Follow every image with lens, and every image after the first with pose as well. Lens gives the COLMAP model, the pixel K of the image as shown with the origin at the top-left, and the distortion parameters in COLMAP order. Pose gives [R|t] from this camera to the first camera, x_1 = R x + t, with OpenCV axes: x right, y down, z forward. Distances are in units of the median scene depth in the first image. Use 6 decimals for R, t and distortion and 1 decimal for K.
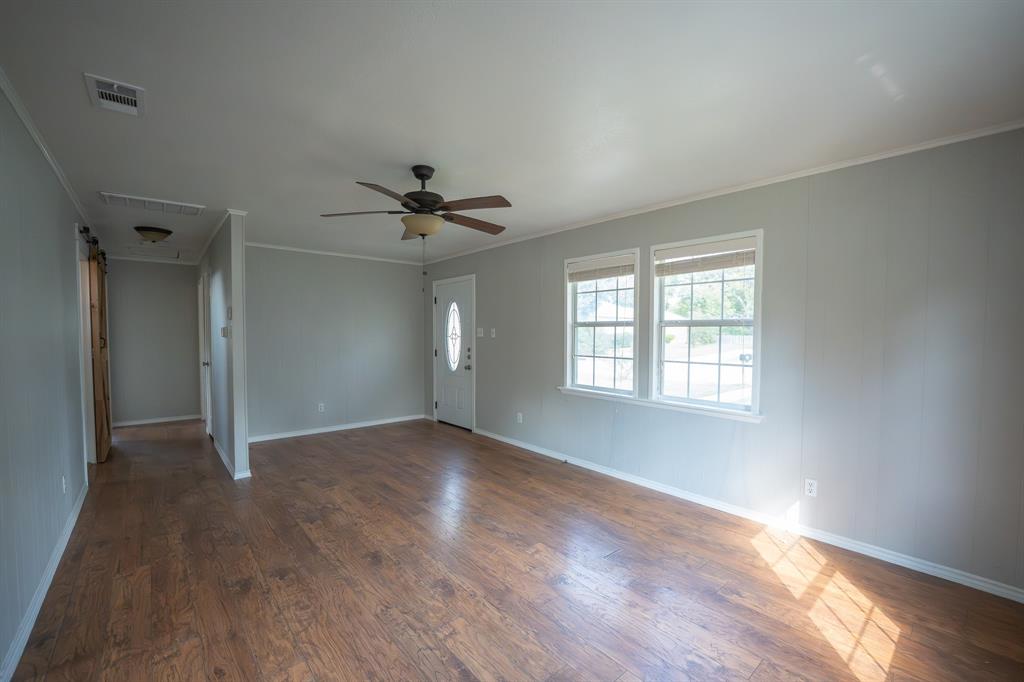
lens RADIAL K [[414.0, 0, 512.0], [0, 414.0, 341.0], [0, 0, 1]] dist [-0.000477, -0.000112]
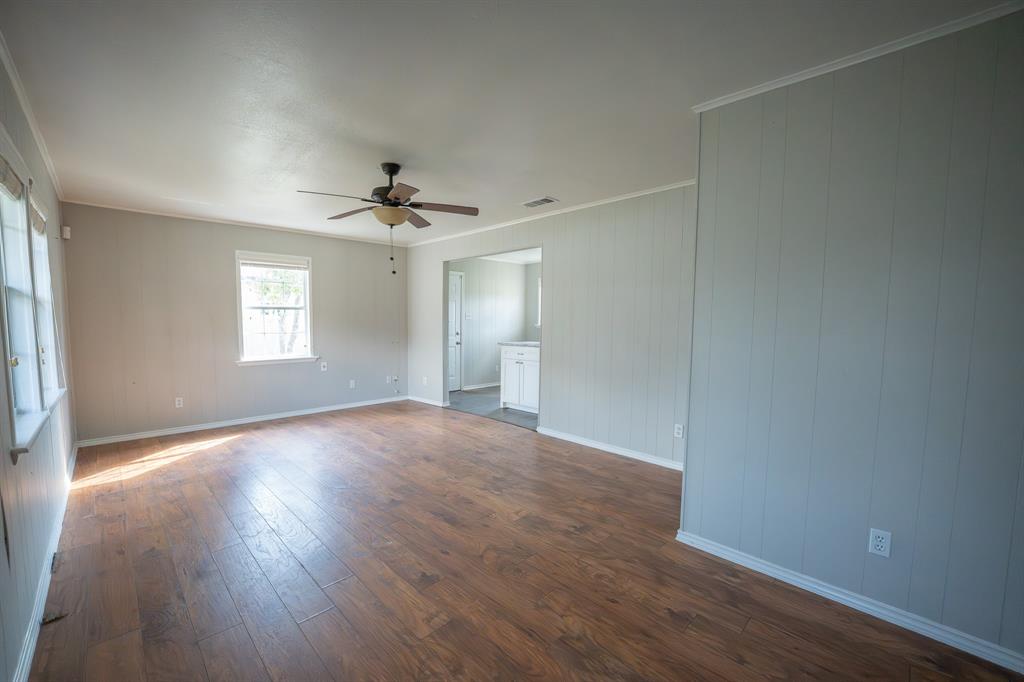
lens RADIAL K [[414.0, 0, 512.0], [0, 414.0, 341.0], [0, 0, 1]] dist [-0.000477, -0.000112]
pose [[-0.997939, -0.000337, -0.064172, -0.442966], [-0.004967, 0.997391, 0.072012, -0.020692], [0.063981, 0.072182, -0.995337, 2.051591]]
